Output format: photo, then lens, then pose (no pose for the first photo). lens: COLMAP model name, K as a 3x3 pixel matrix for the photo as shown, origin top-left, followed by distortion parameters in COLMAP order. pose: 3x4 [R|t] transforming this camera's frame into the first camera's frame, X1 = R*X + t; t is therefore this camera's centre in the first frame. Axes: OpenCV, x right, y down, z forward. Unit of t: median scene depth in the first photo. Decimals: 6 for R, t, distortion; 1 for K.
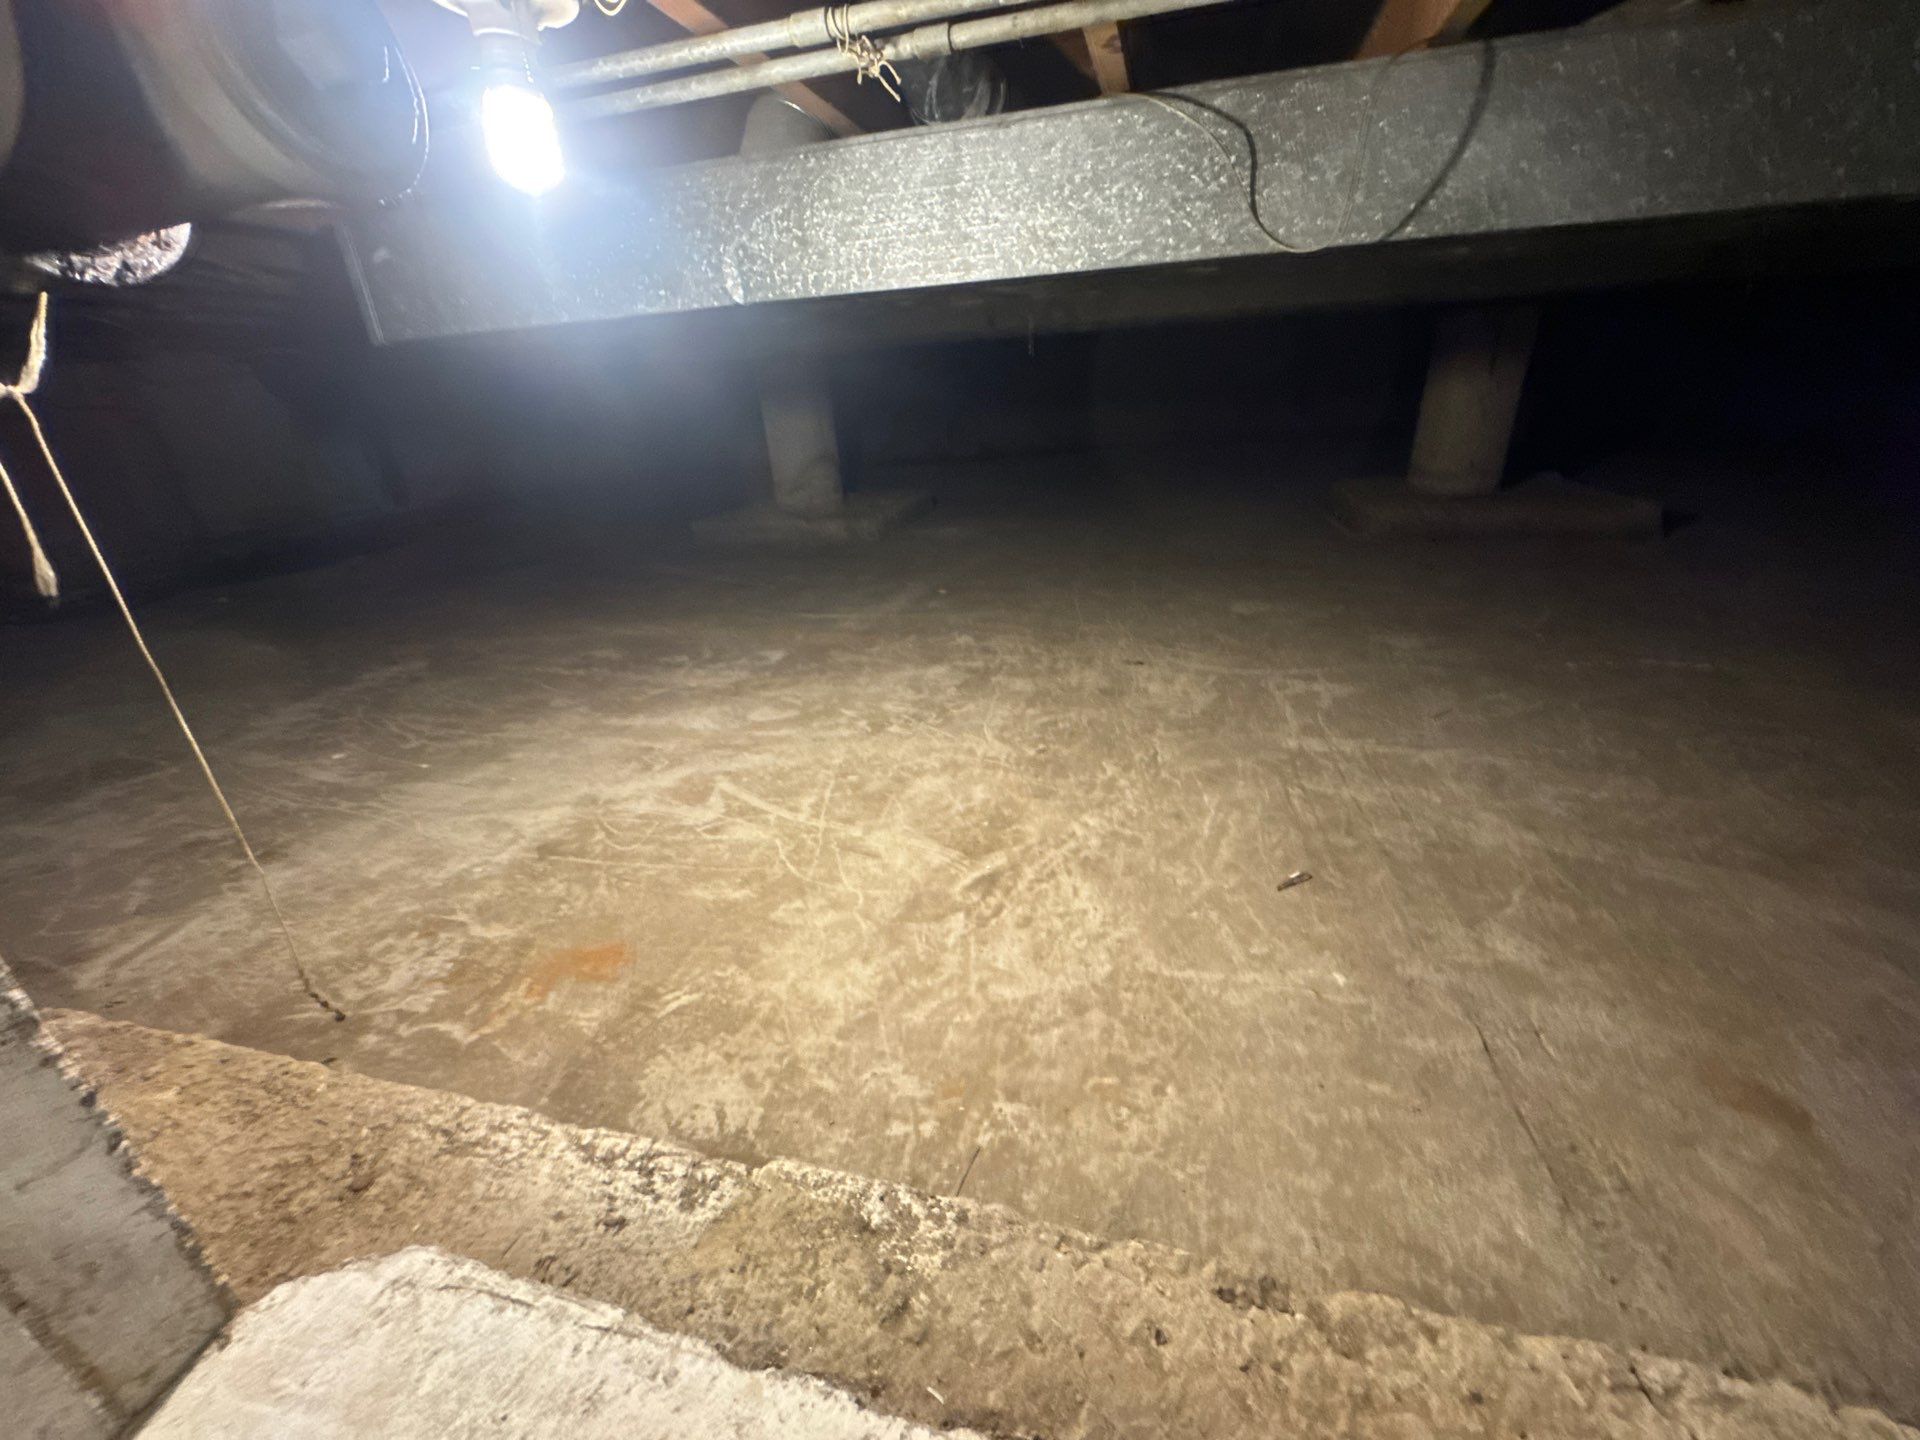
lens RADIAL K [[786.0, 0, 964.6], [0, 786.0, 720.4], [0, 0, 1]] dist [-0.008873, -0.000265]
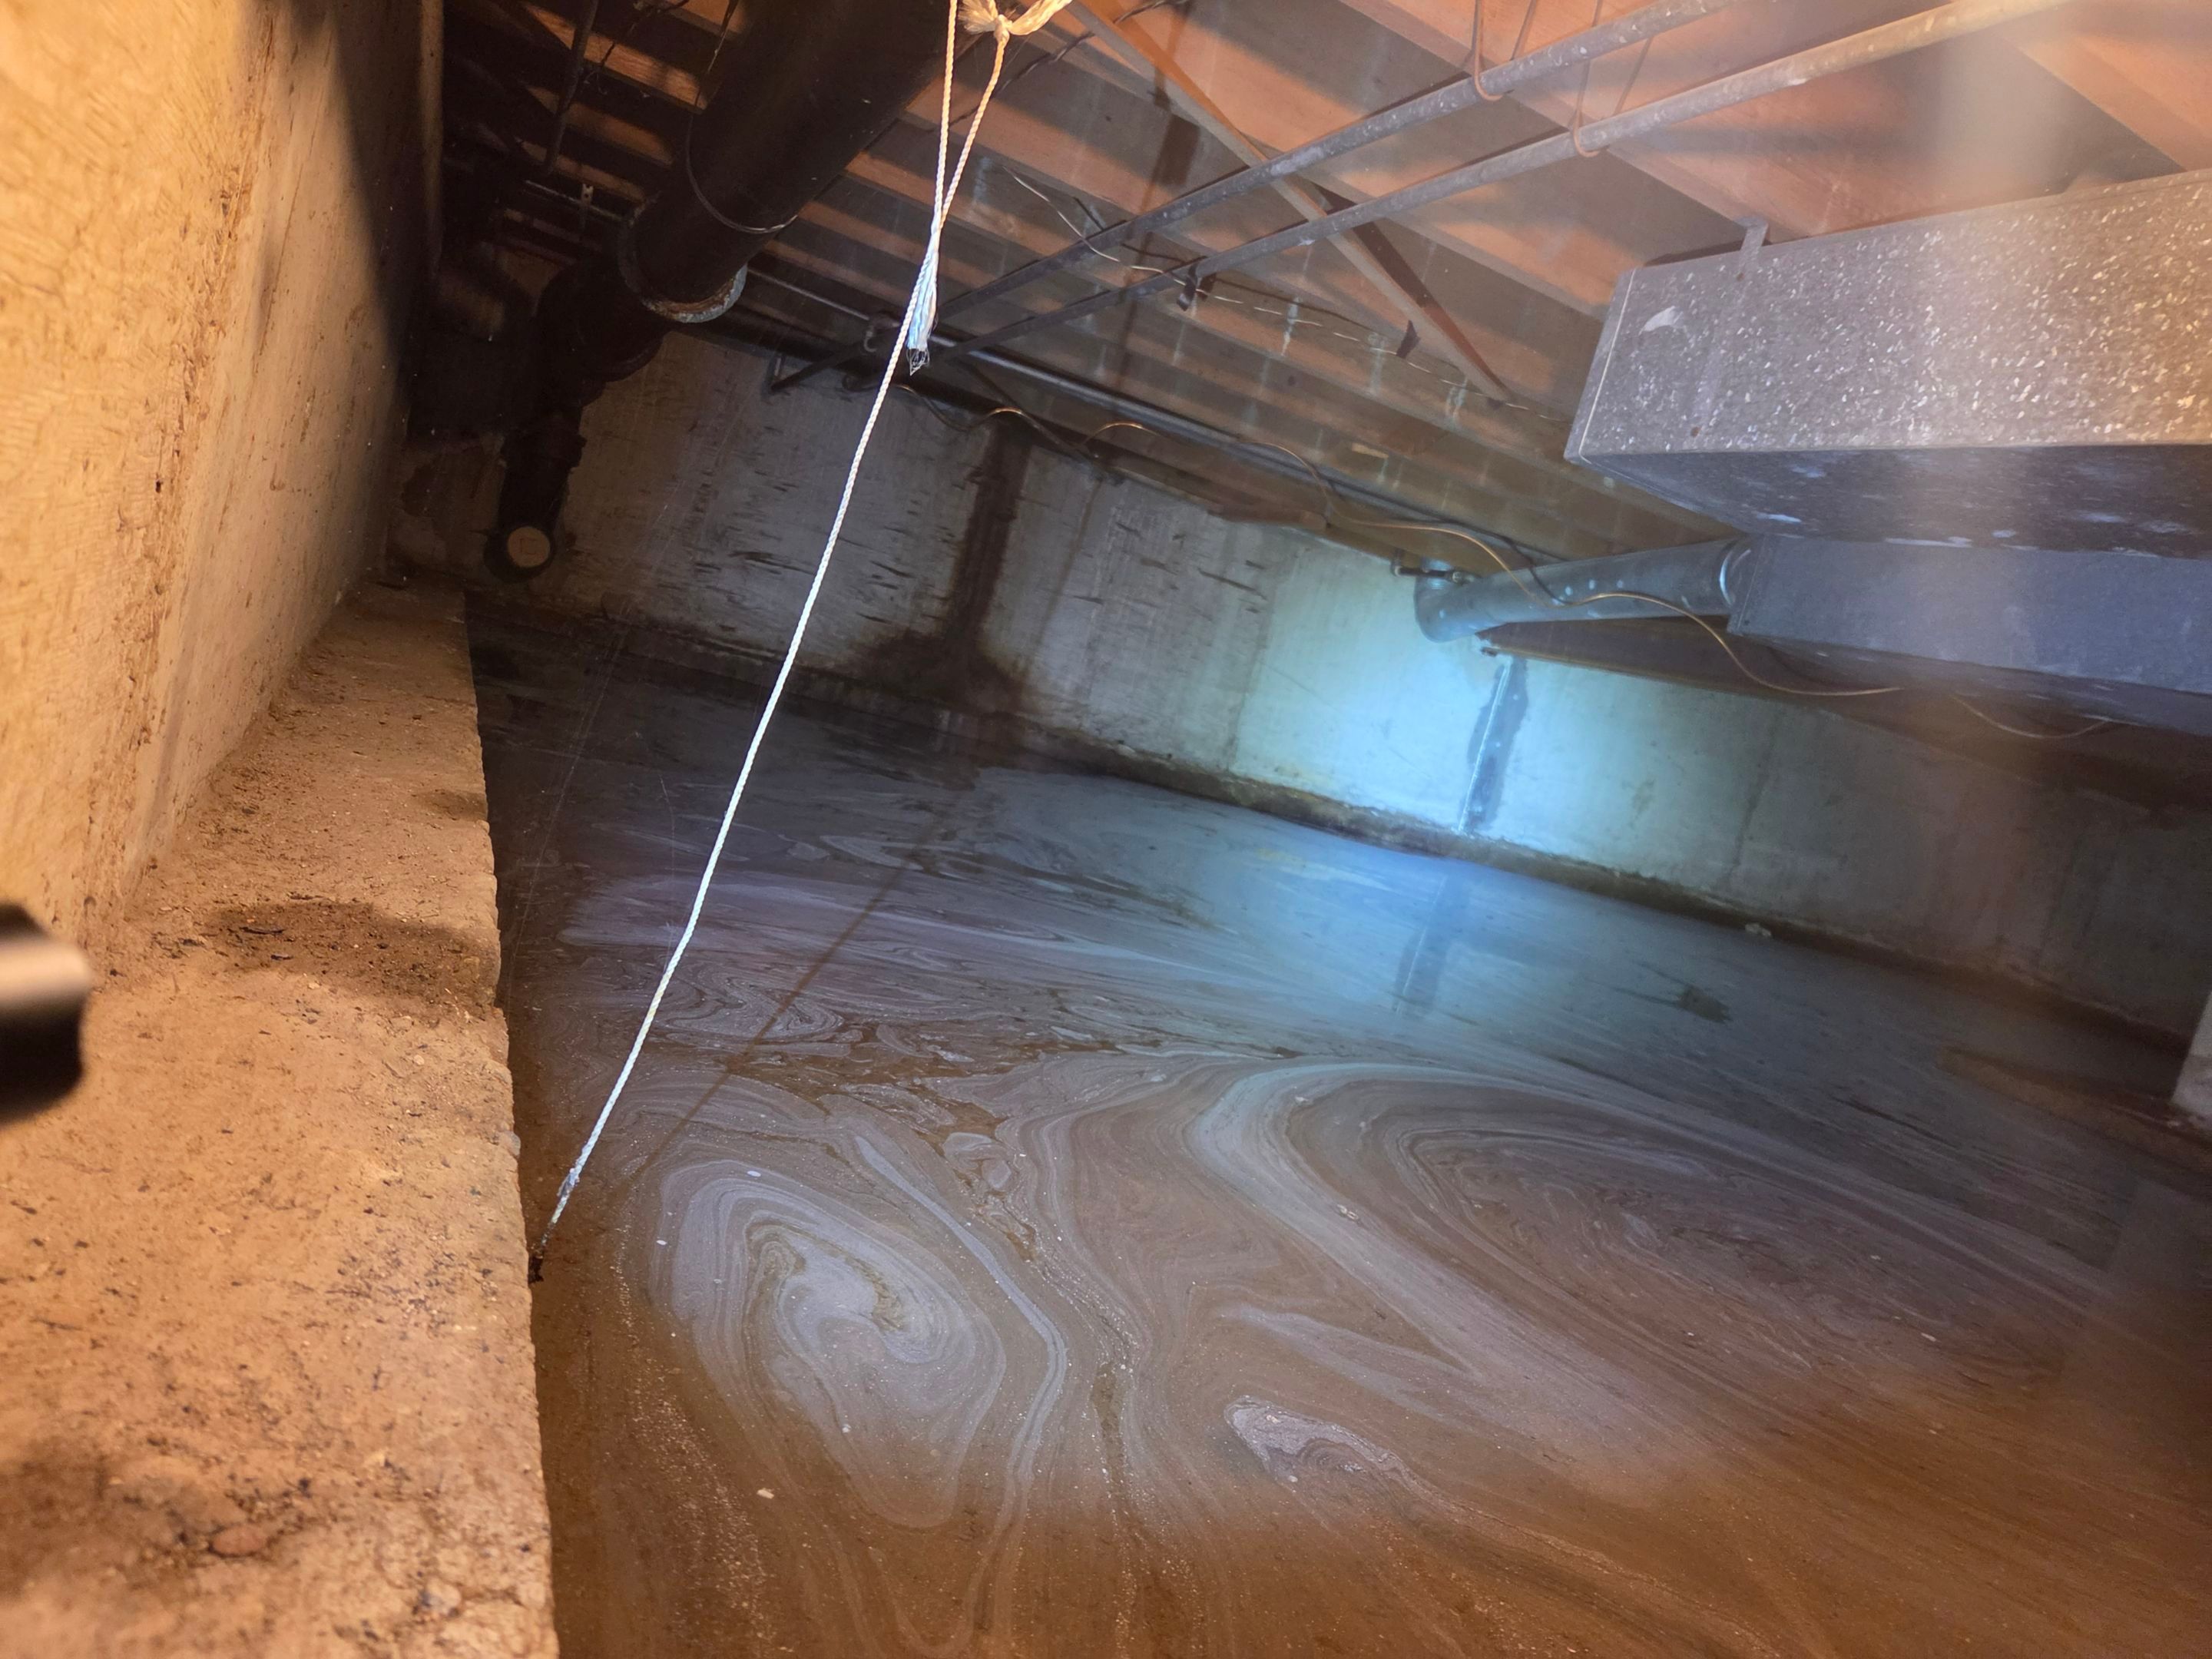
lens RADIAL K [[1489.6, 0, 1119.8], [0, 1489.6, 835.5], [0, 0, 1]] dist [0.044114, -0.044659]
pose [[0.586016, 0.315098, -0.746525, -0.045918], [-0.583607, 0.803257, -0.119083, 0.074739], [0.562129, 0.505461, 0.654615, 0.273821]]
